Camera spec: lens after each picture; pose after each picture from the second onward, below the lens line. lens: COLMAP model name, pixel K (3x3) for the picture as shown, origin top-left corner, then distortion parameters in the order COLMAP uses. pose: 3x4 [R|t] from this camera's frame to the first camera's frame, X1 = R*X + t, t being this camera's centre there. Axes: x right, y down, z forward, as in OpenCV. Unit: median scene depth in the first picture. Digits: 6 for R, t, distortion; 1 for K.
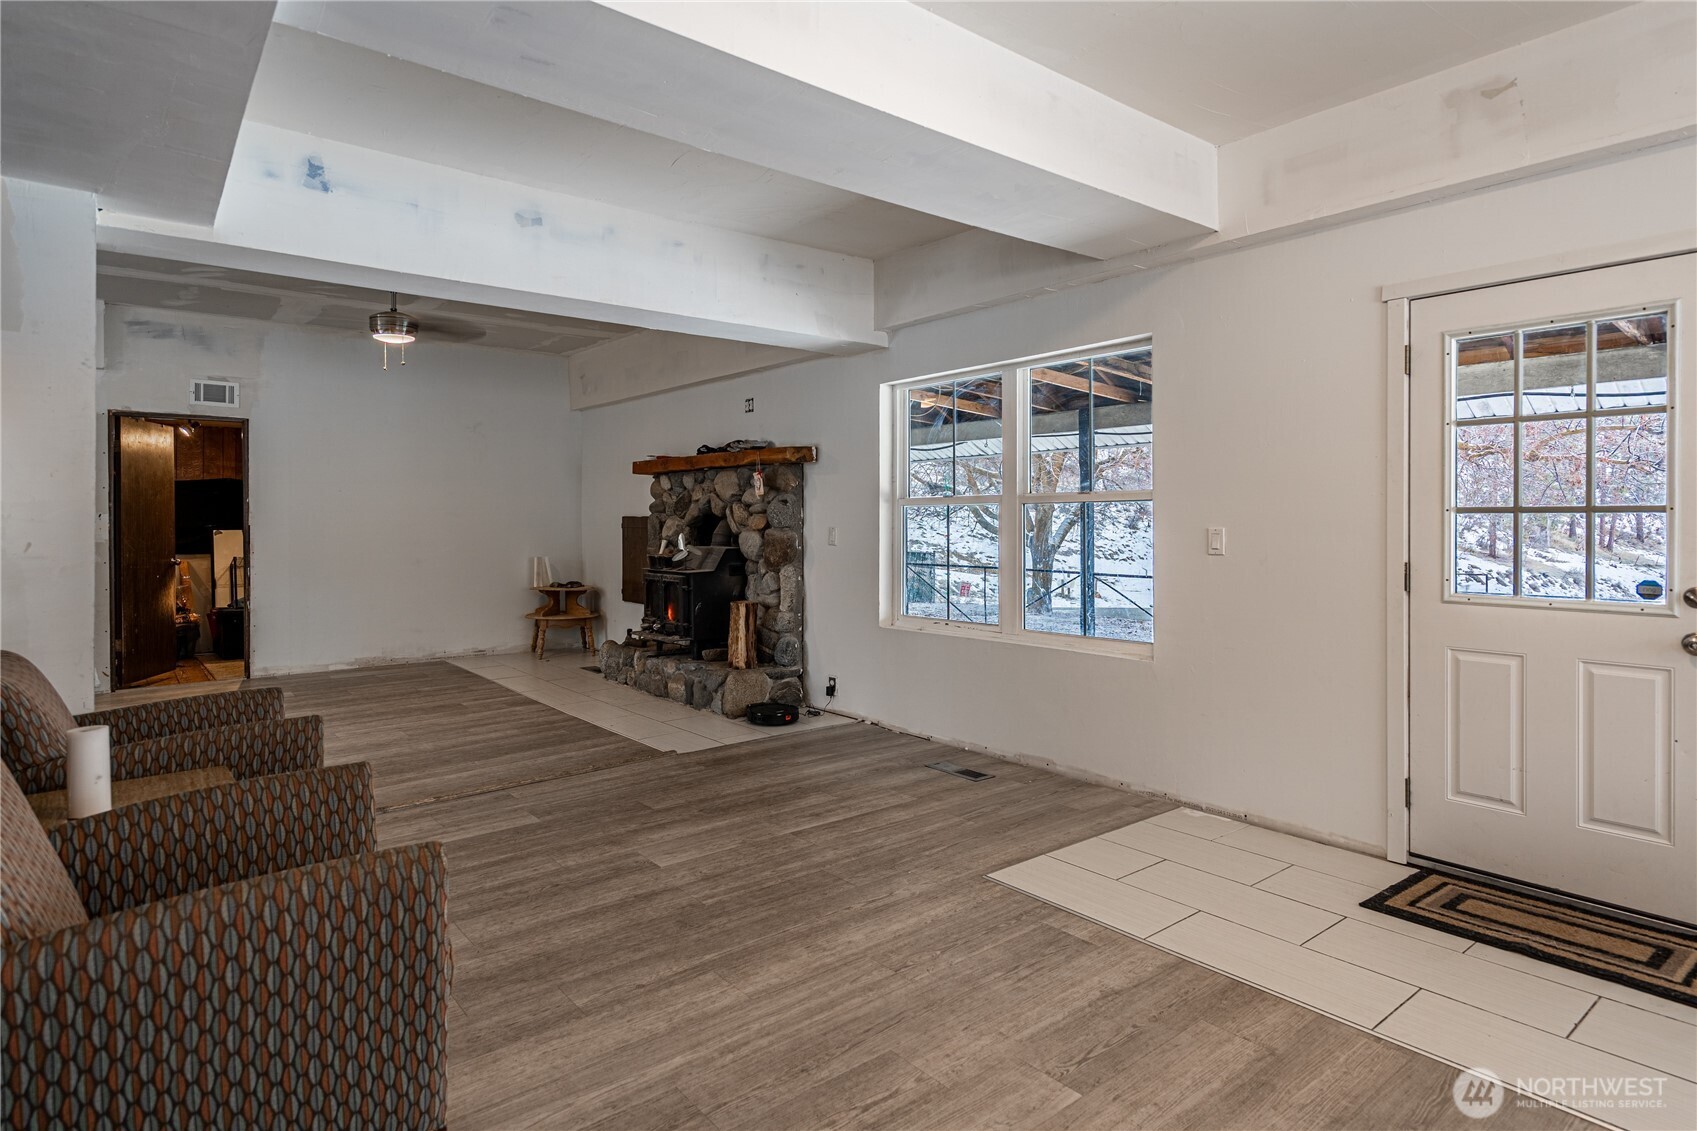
lens RADIAL K [[931.9, 0, 871.2], [0, 931.9, 520.6], [0, 0, 1]] dist [0.003078, 0.000430]
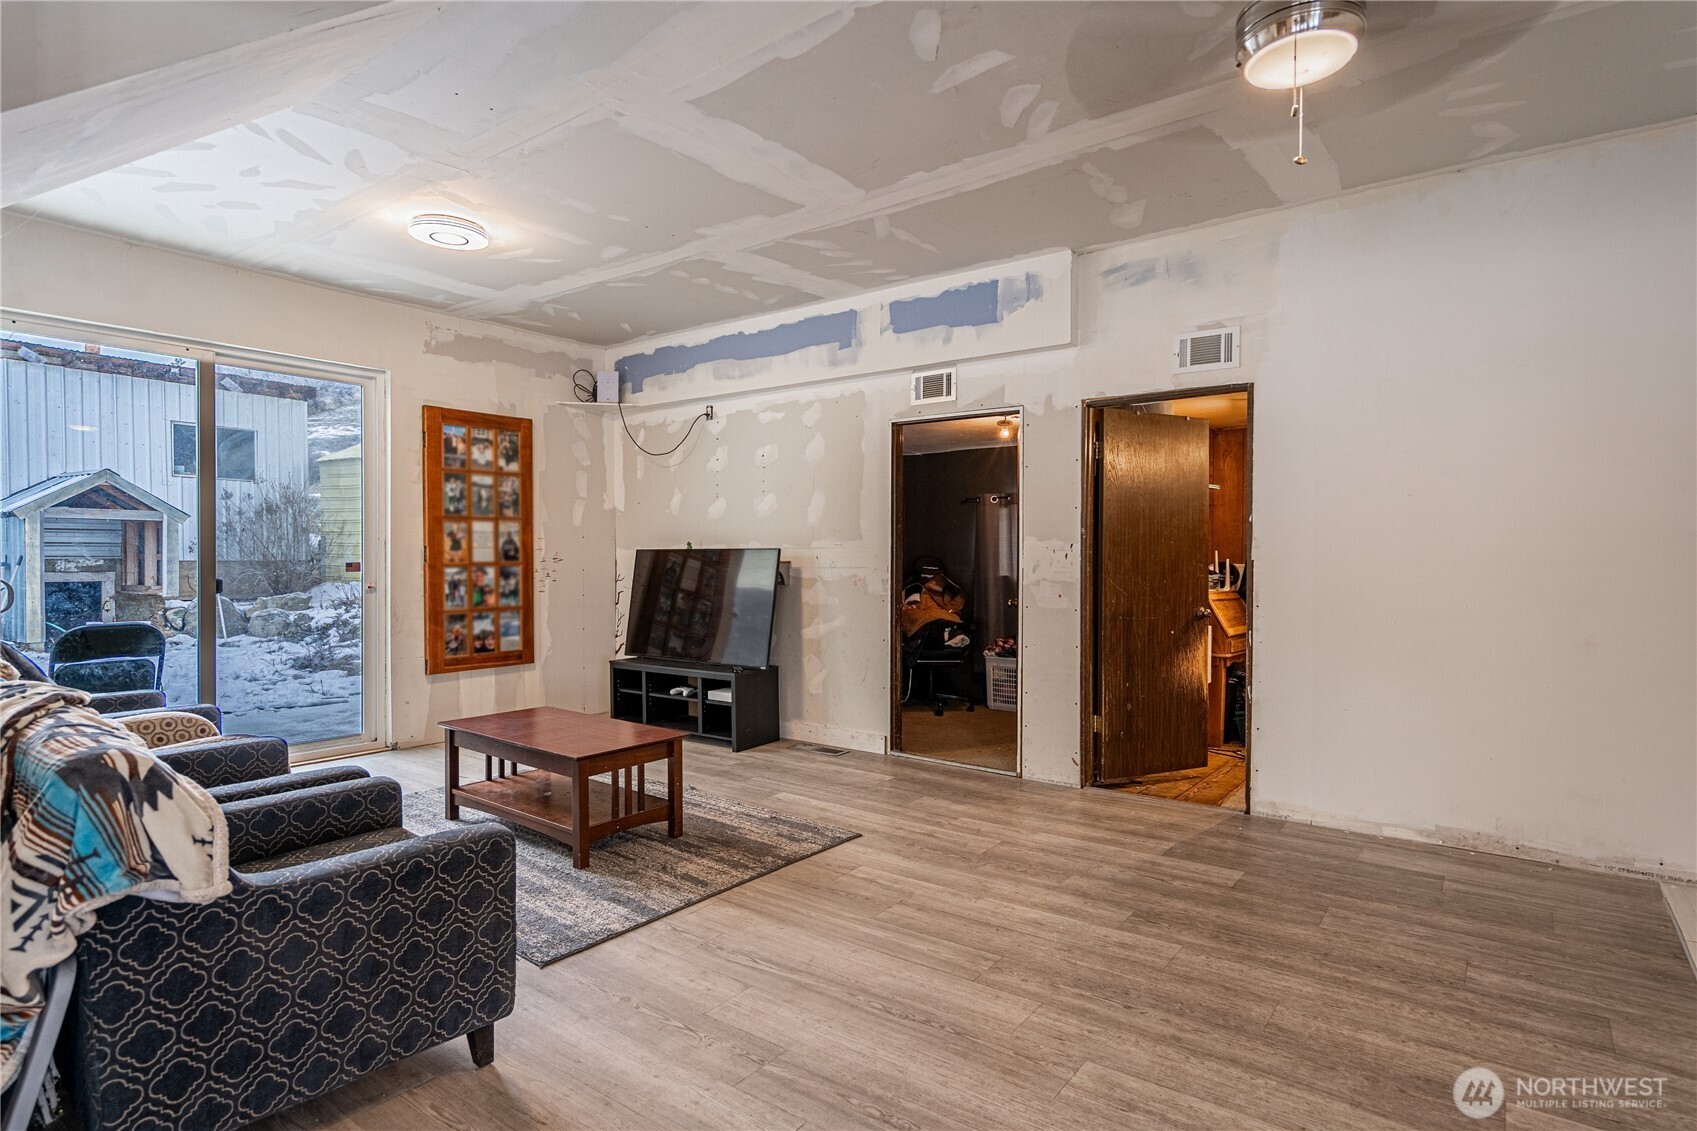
lens RADIAL K [[893.9, 0, 847.0], [0, 893.9, 569.5], [0, 0, 1]] dist [0.002587, -0.000234]
pose [[0.224421, 0.017427, -0.974336, -0.191510], [-0.003266, 0.999848, 0.017131, 0.002100], [0.974487, -0.000662, 0.224444, 0.719829]]
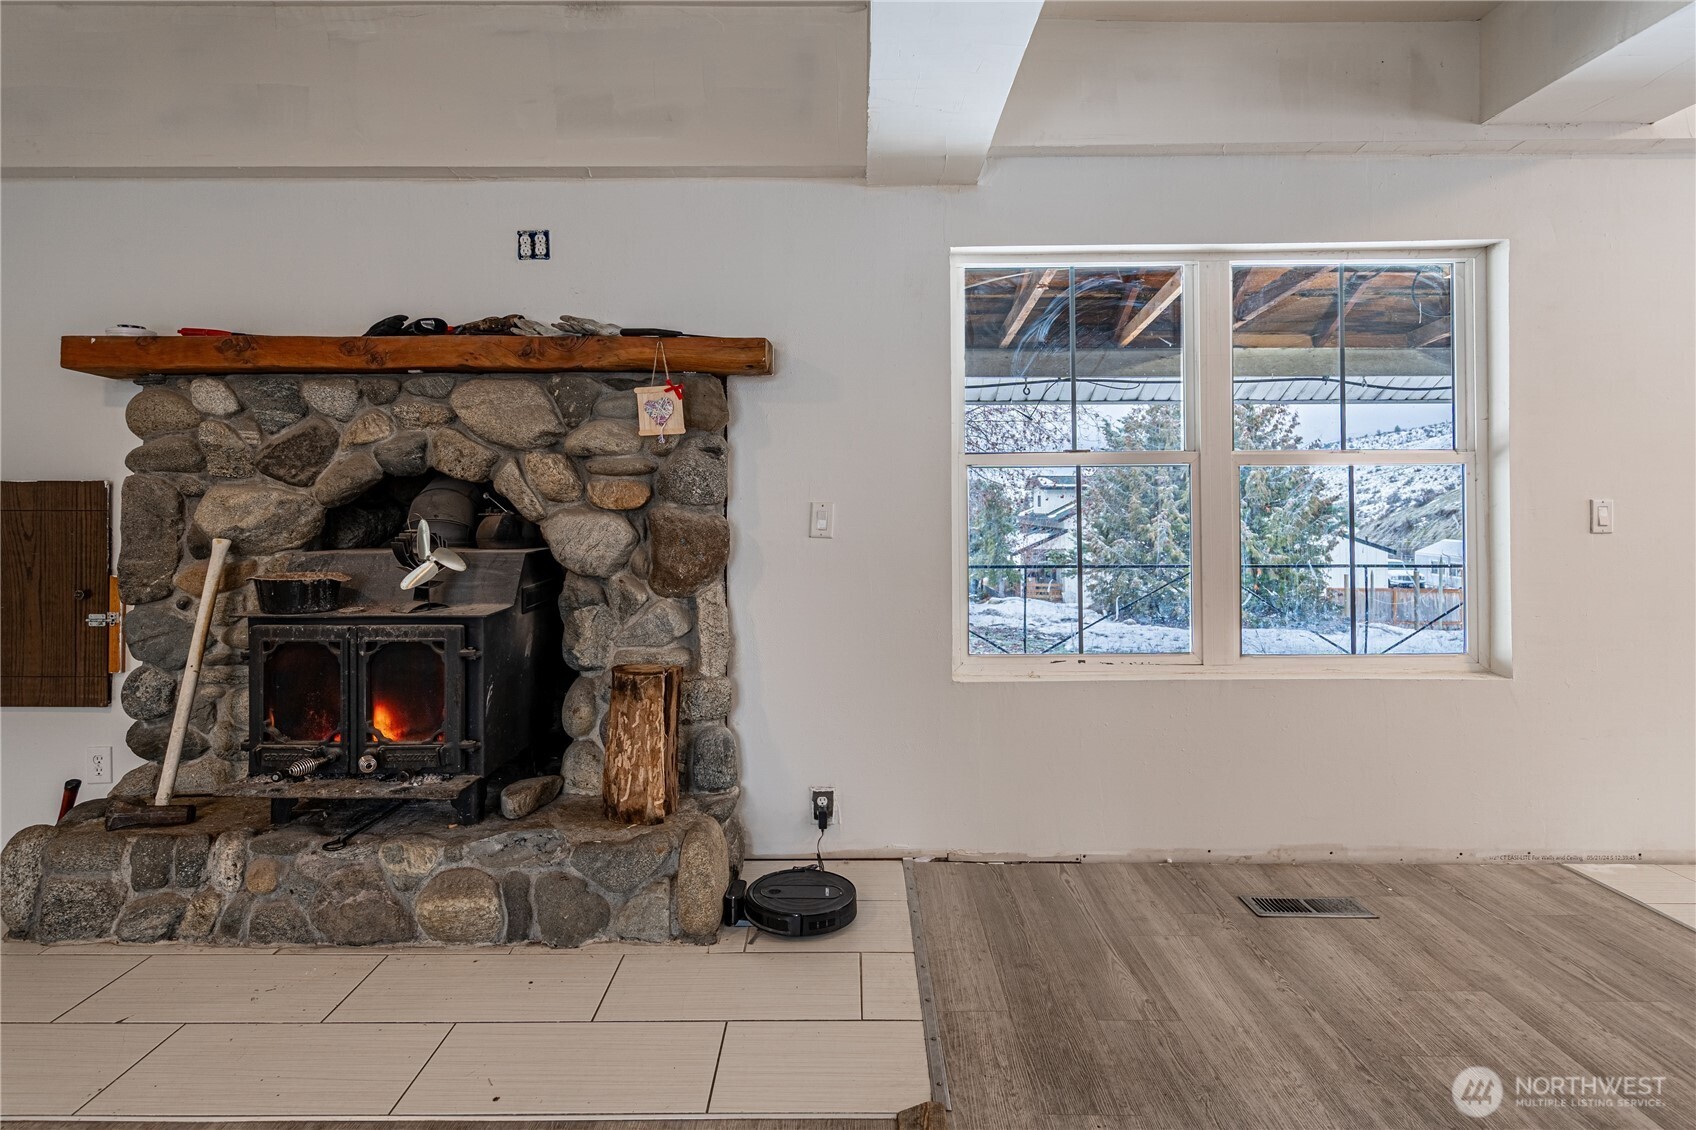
lens RADIAL K [[920.2, 0, 852.8], [0, 920.2, 491.3], [0, 0, 1]] dist [0.001788, 0.000360]
pose [[0.645556, 0.008452, 0.763666, -0.409094], [0.000877, 0.999930, -0.011809, 0.006259], [-0.763712, 0.008293, 0.645503, 0.626756]]
